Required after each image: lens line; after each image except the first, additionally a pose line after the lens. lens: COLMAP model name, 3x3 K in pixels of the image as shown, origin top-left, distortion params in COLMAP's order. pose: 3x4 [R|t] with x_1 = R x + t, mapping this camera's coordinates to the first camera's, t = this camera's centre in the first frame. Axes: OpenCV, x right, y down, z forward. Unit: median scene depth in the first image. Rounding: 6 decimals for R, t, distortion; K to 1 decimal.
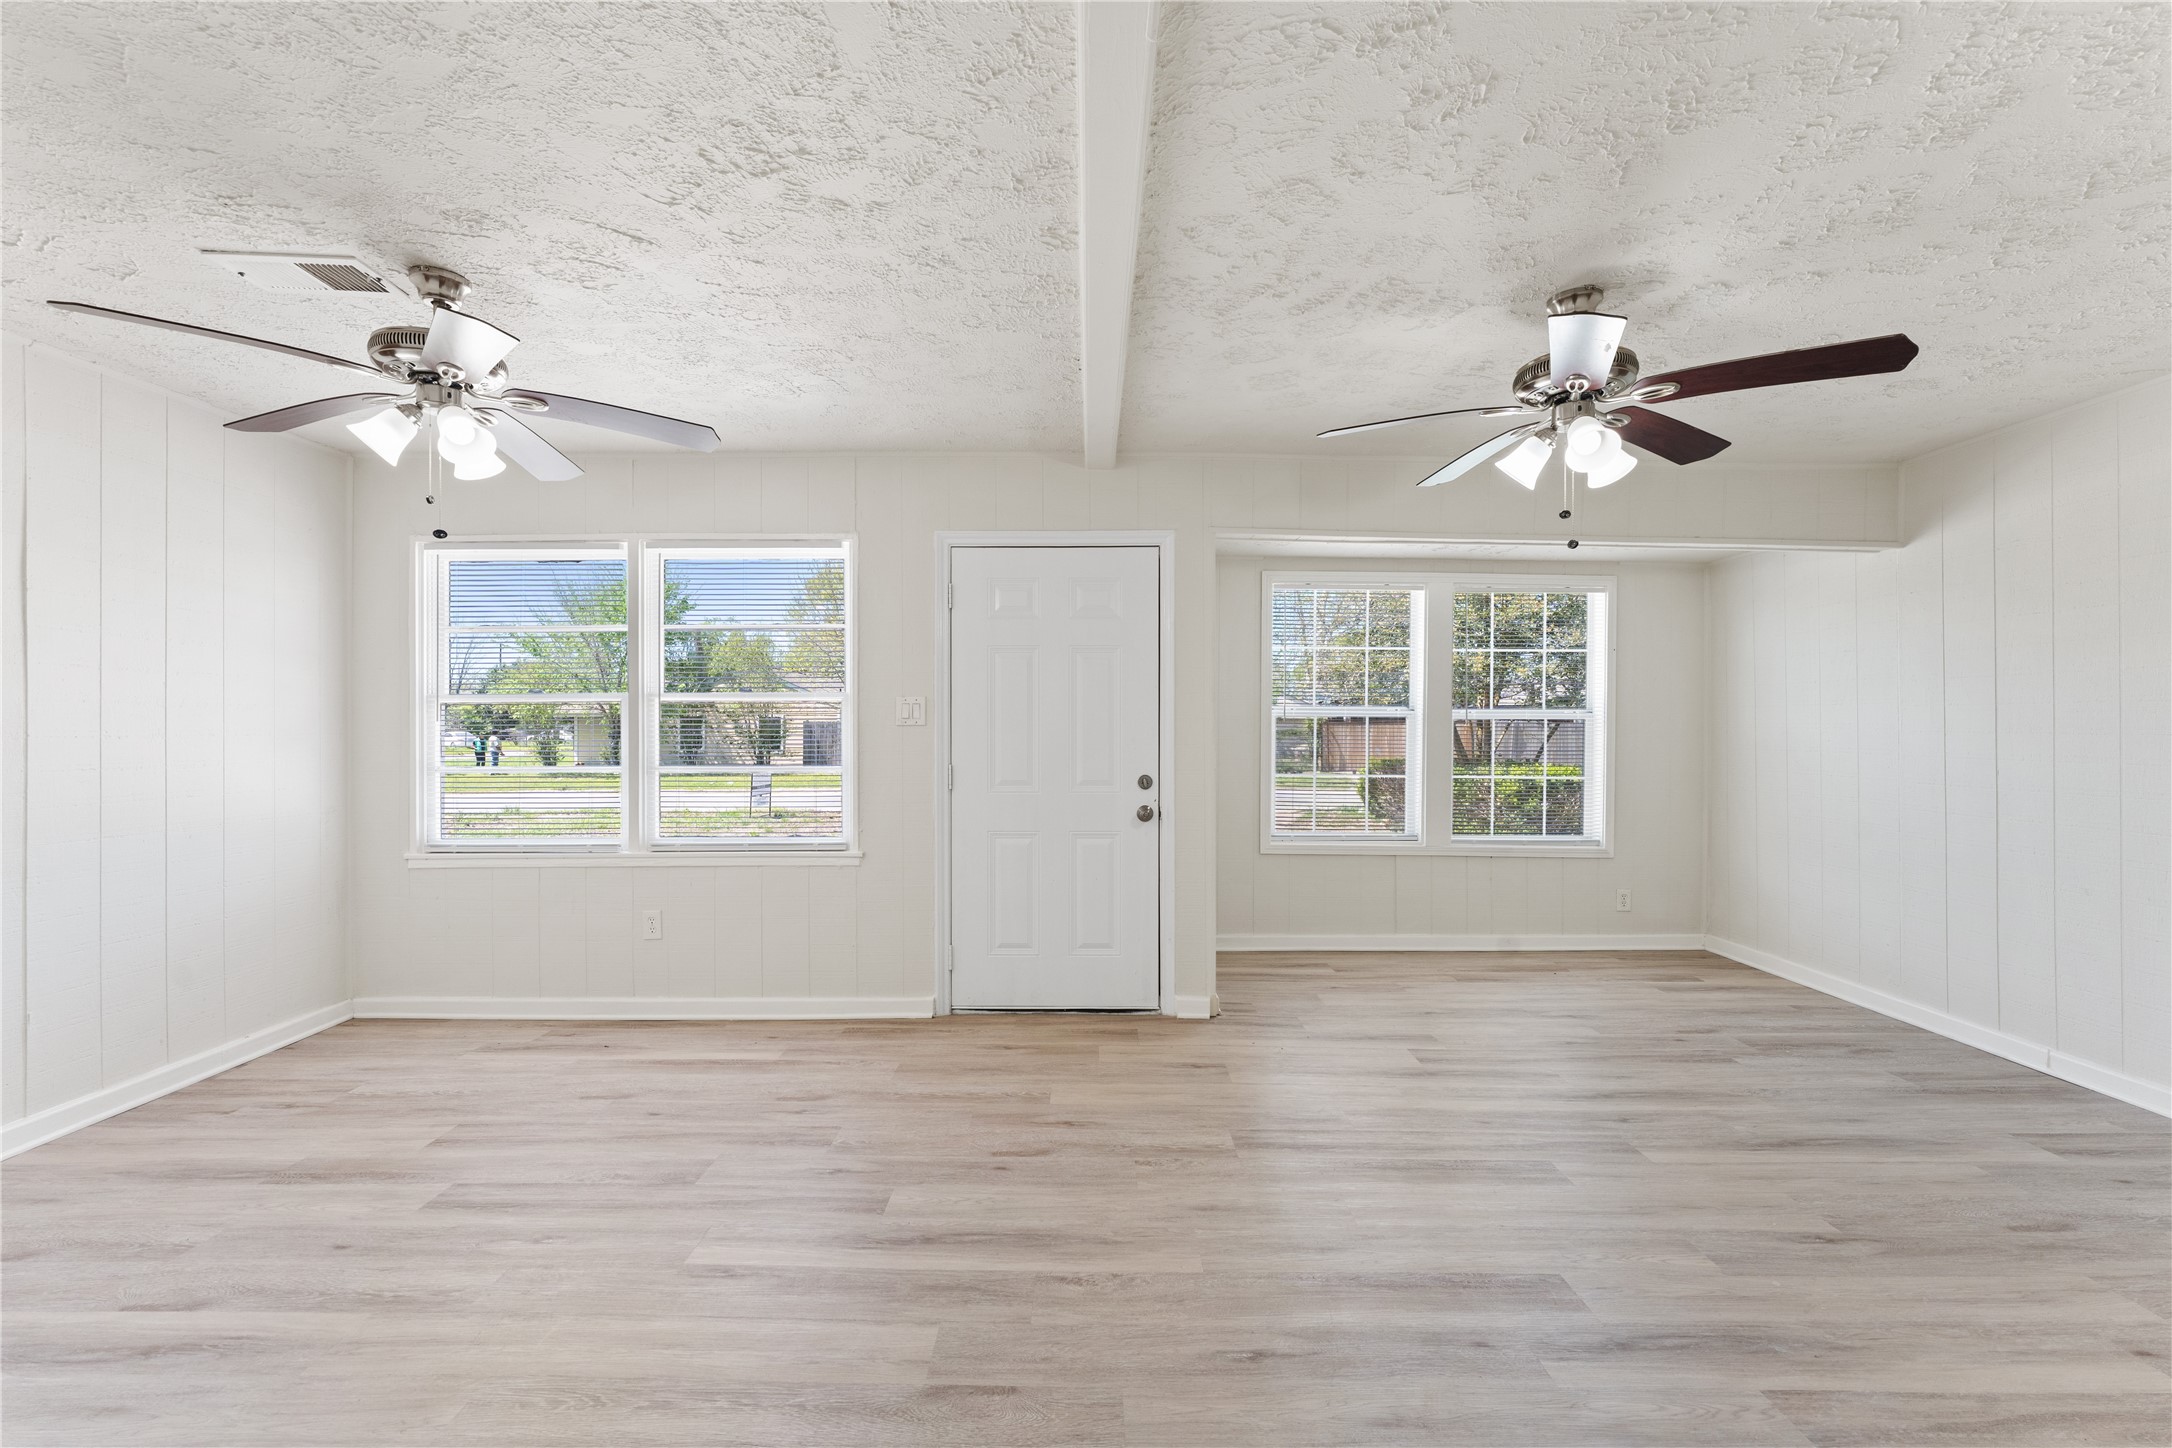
lens RADIAL K [[868.9, 0, 1082.0], [0, 868.9, 725.1], [0, 0, 1]] dist [-0.002627, -0.000203]
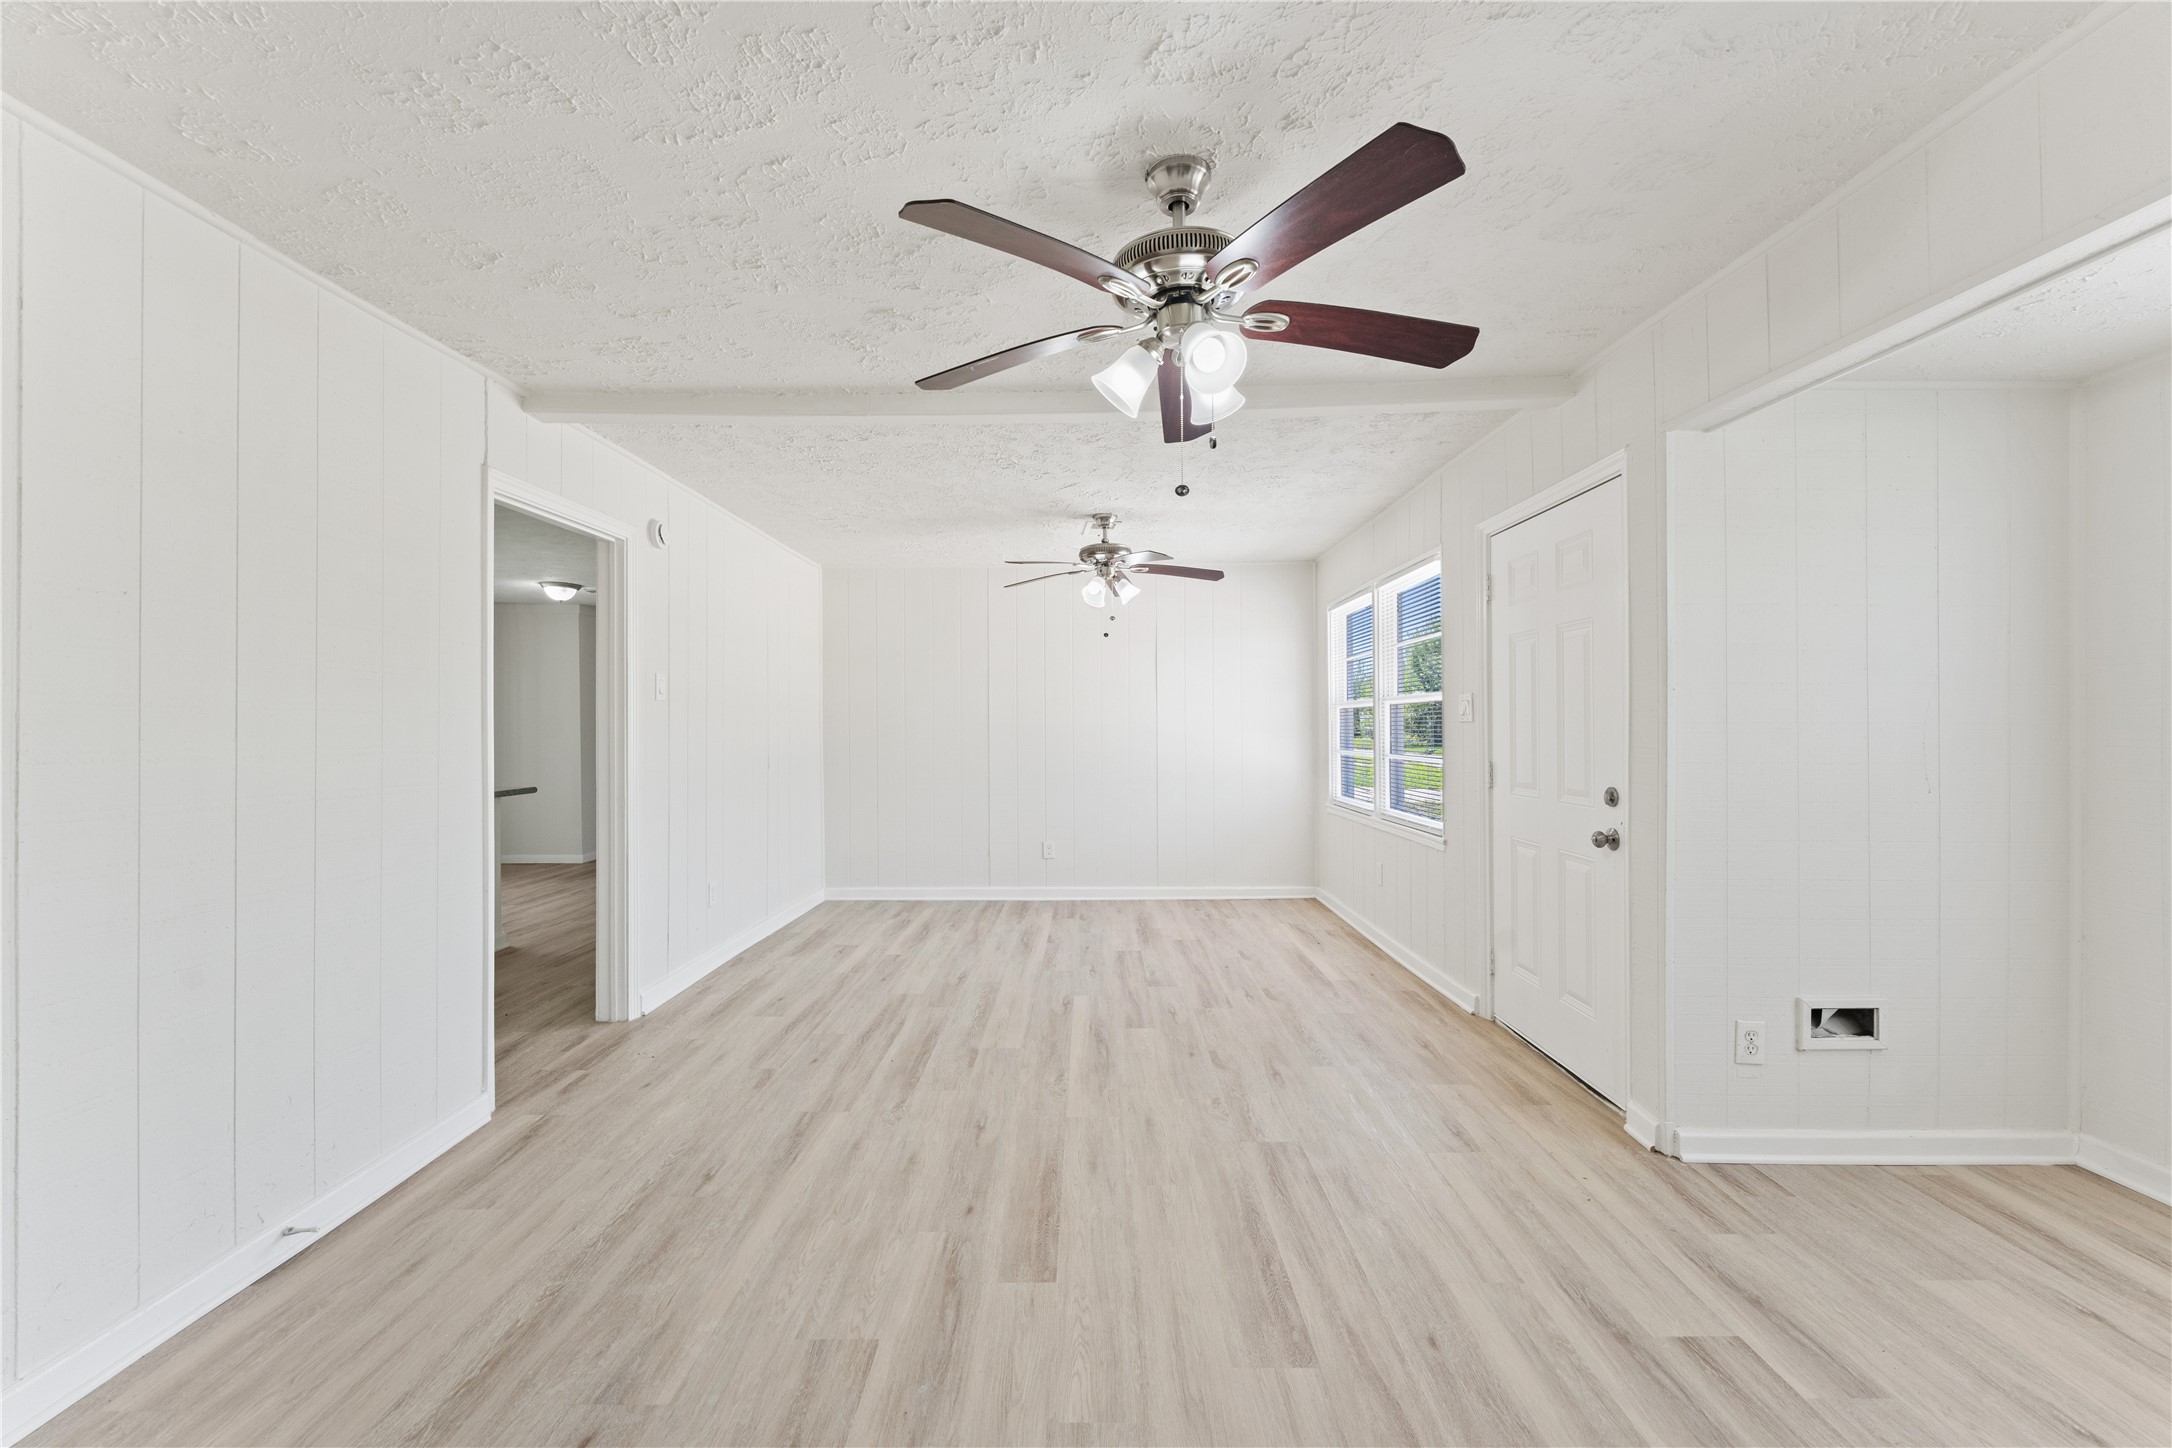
lens RADIAL K [[861.9, 0, 1082.6], [0, 861.9, 726.2], [0, 0, 1]] dist [-0.001016, -0.000403]
pose [[-0.001305, 0.001776, -0.999998, 1.002285], [0.006674, 0.999976, 0.001767, 0.000881], [0.999977, -0.006671, -0.001317, 0.680214]]
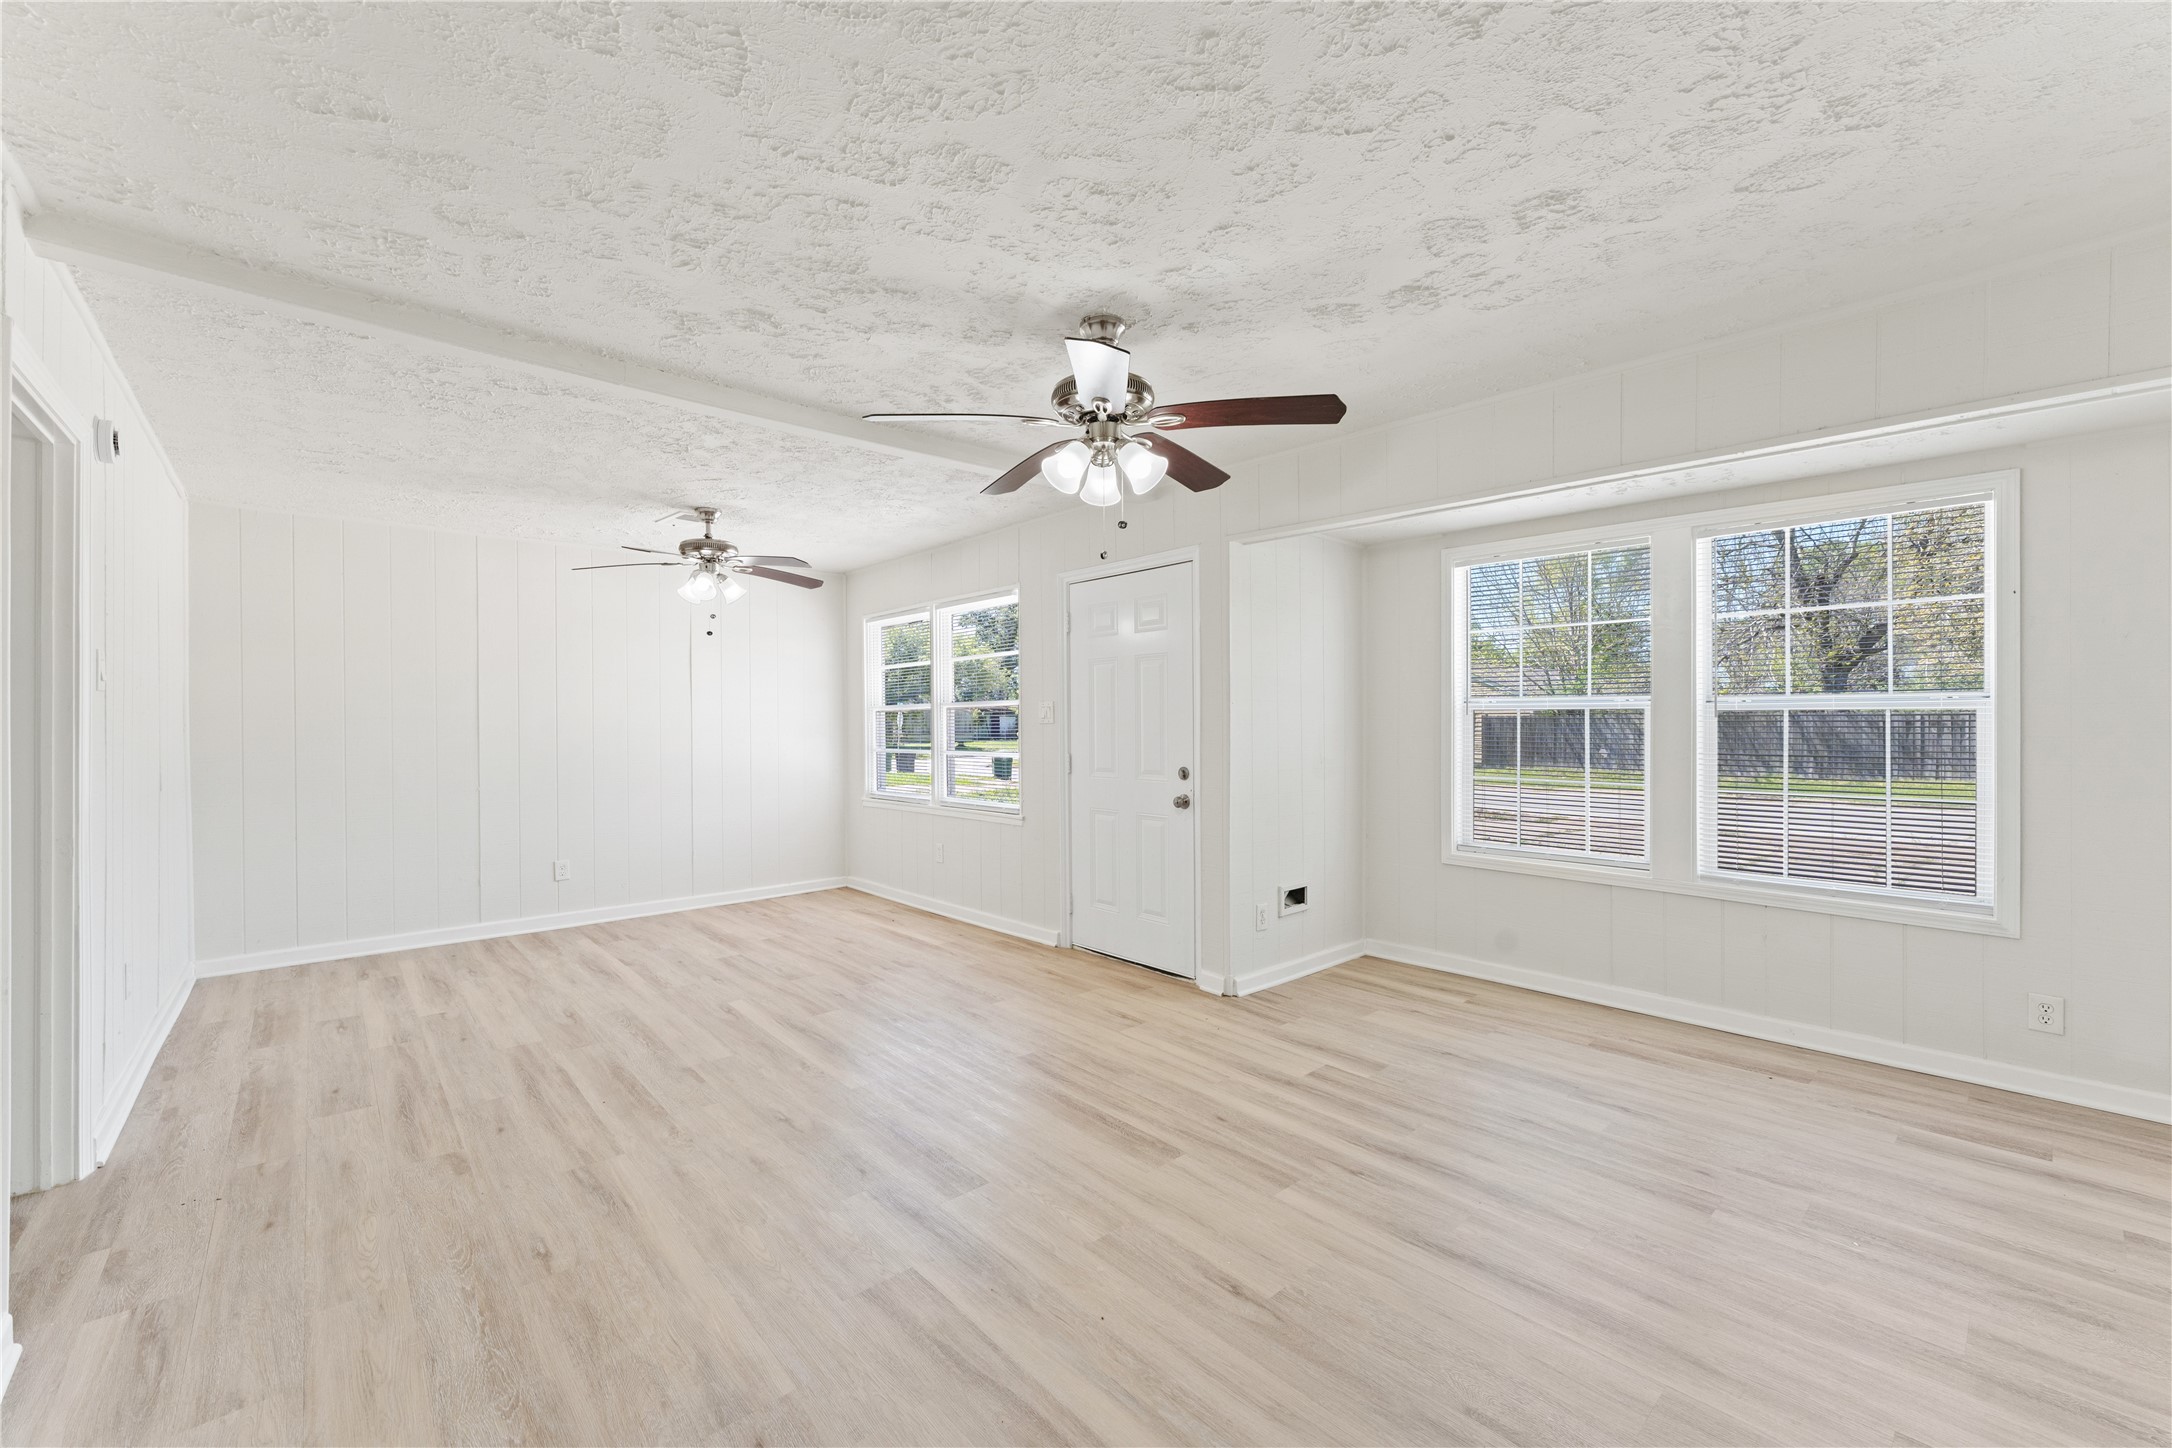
lens RADIAL K [[861.9, 0, 1082.6], [0, 861.9, 726.2], [0, 0, 1]] dist [-0.001016, -0.000403]
pose [[0.672709, -0.000346, -0.739907, 0.998104], [0.006406, 0.999965, 0.005357, -0.002513], [0.739879, -0.008343, 0.672688, 0.196005]]
